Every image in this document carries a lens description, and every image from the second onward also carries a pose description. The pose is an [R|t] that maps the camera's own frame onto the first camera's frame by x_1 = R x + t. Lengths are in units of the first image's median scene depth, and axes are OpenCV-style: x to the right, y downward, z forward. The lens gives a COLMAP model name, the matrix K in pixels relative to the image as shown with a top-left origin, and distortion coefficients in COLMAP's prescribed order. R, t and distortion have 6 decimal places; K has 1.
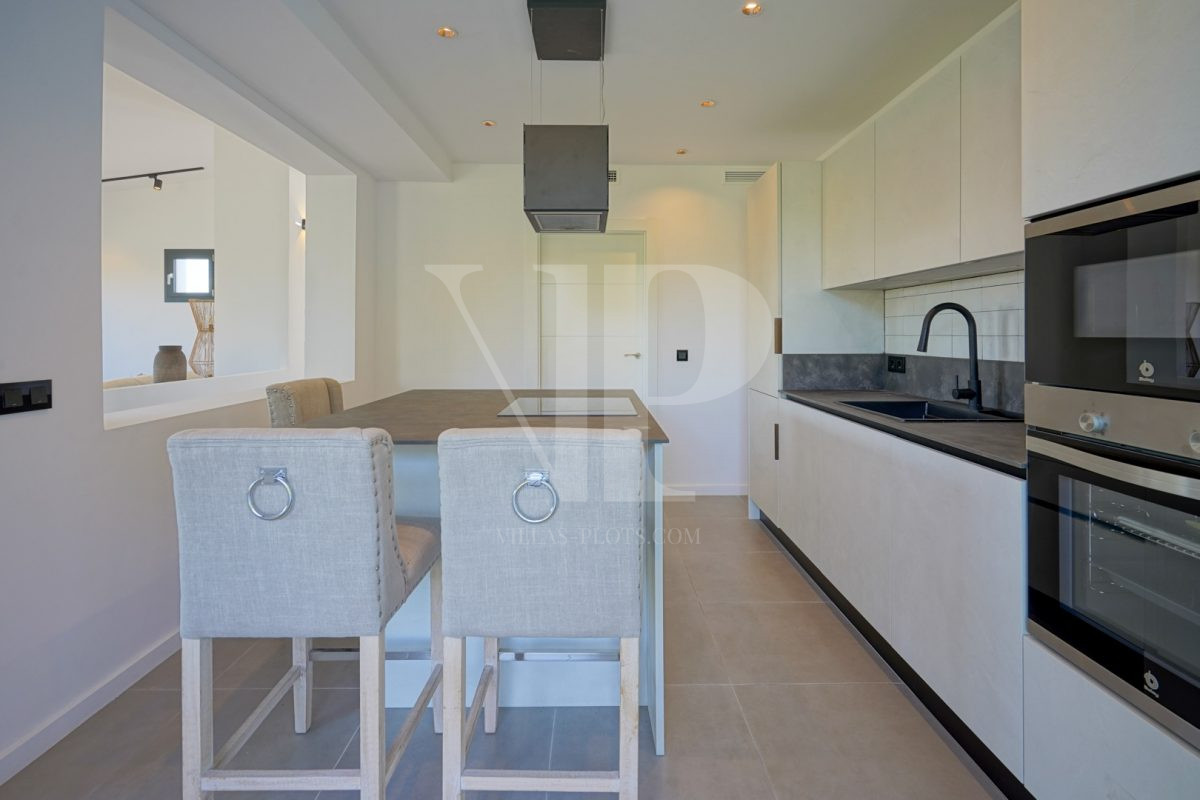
lens RADIAL K [[564.3, 0, 600.0], [0, 564.3, 334.1], [0, 0, 1]] dist [0.001168, 0.000091]
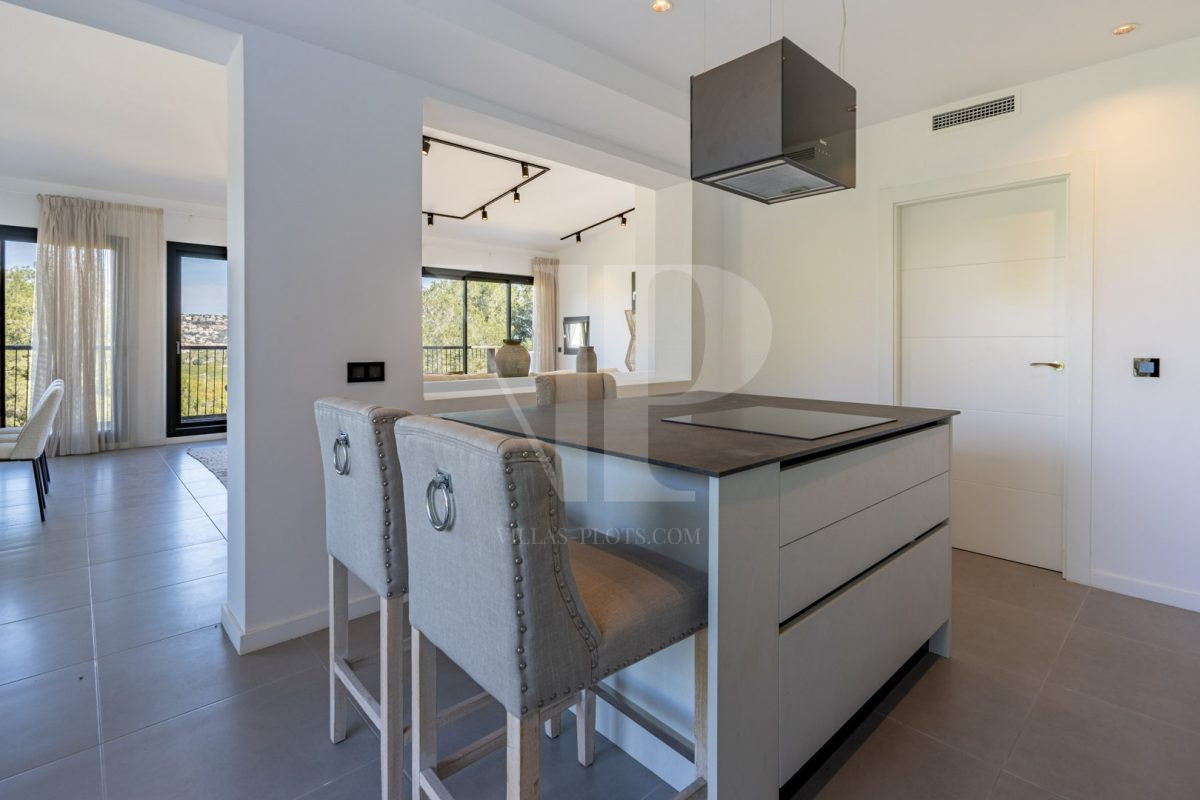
lens RADIAL K [[566.5, 0, 598.7], [0, 566.5, 345.8], [0, 0, 1]] dist [-0.001539, -0.000088]
pose [[0.674165, 0.004393, -0.738568, 0.196177], [-0.000884, 0.999986, 0.005141, 0.012393], [0.738581, -0.002813, 0.674159, 0.161870]]
